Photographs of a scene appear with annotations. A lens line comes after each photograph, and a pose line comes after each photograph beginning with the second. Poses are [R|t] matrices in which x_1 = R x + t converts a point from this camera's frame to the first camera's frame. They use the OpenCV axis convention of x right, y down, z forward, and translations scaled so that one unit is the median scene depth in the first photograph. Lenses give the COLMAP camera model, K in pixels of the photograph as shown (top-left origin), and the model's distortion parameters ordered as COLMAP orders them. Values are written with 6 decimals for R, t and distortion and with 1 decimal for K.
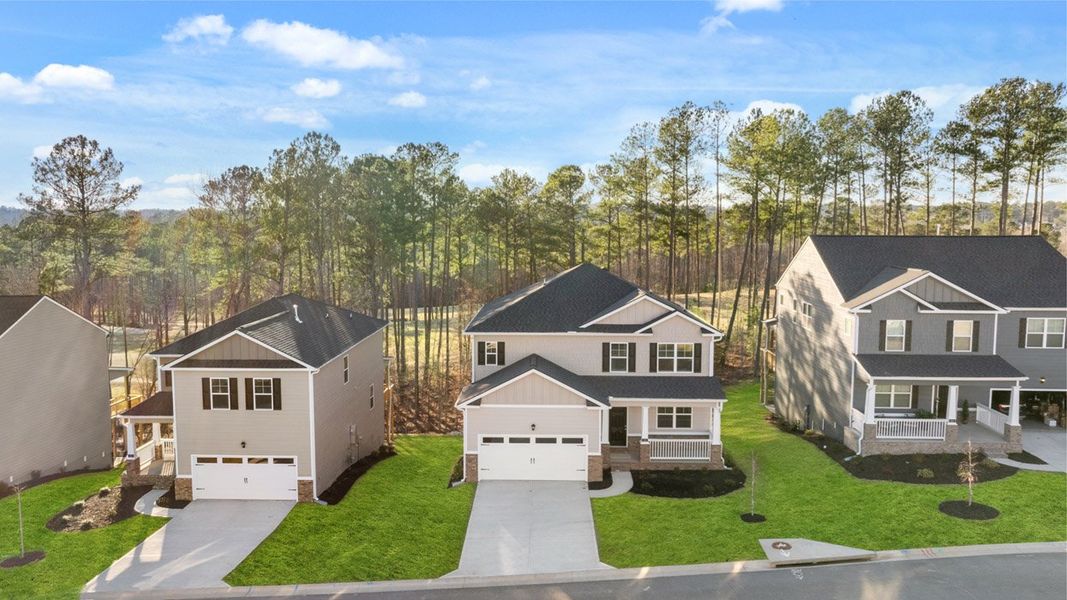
lens RADIAL K [[761.4, 0, 540.9], [0, 761.4, 286.2], [0, 0, 1]] dist [-0.015437, -0.001657]
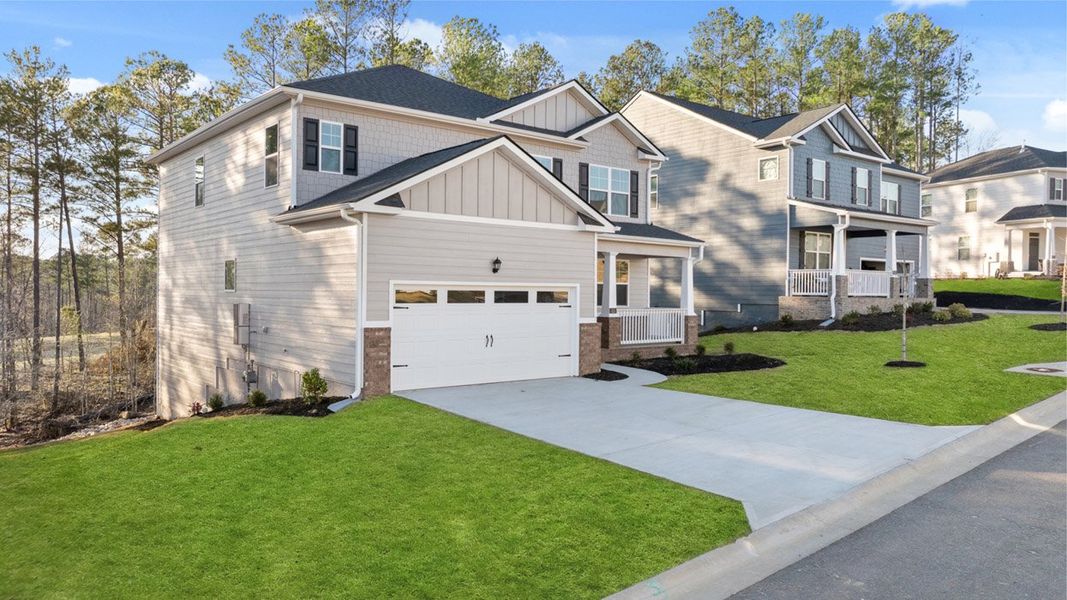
lens RADIAL K [[761.4, 0, 540.9], [0, 761.4, 286.2], [0, 0, 1]] dist [-0.015437, -0.001657]
pose [[0.760203, 0.007569, 0.649641, -0.293524], [0.049256, 0.996383, -0.069247, 0.229825], [-0.647816, 0.084640, 0.757080, 0.617333]]
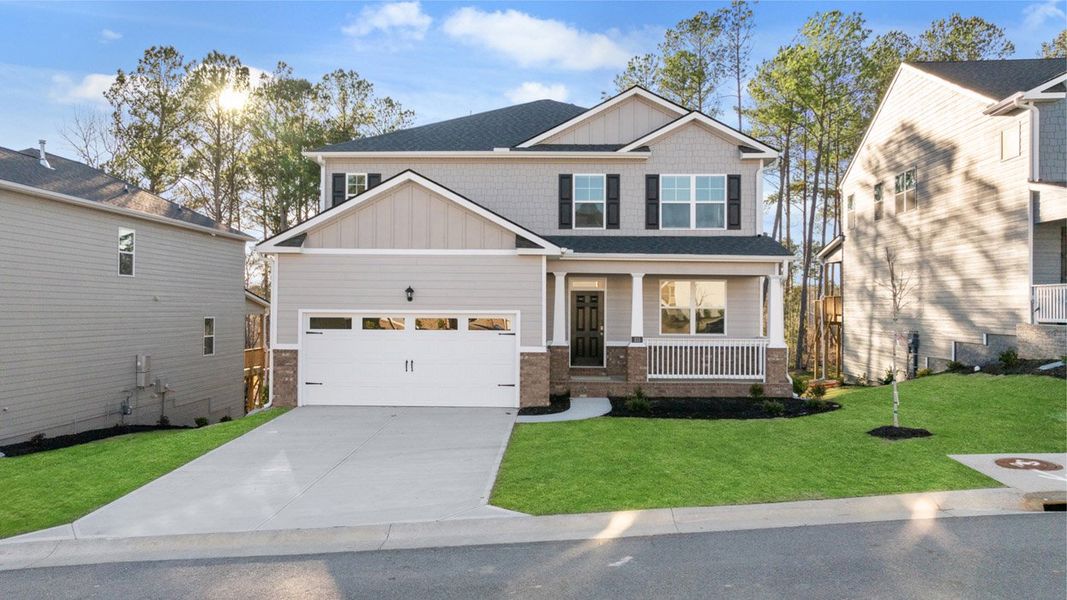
lens RADIAL K [[752.9, 0, 537.3], [0, 752.9, 301.3], [0, 0, 1]] dist [-0.012320, -0.000308]
pose [[0.999875, 0.001242, -0.015792, 0.080101], [-0.002732, 0.995506, -0.094655, 0.233759], [0.015603, 0.094686, 0.995385, 0.508174]]
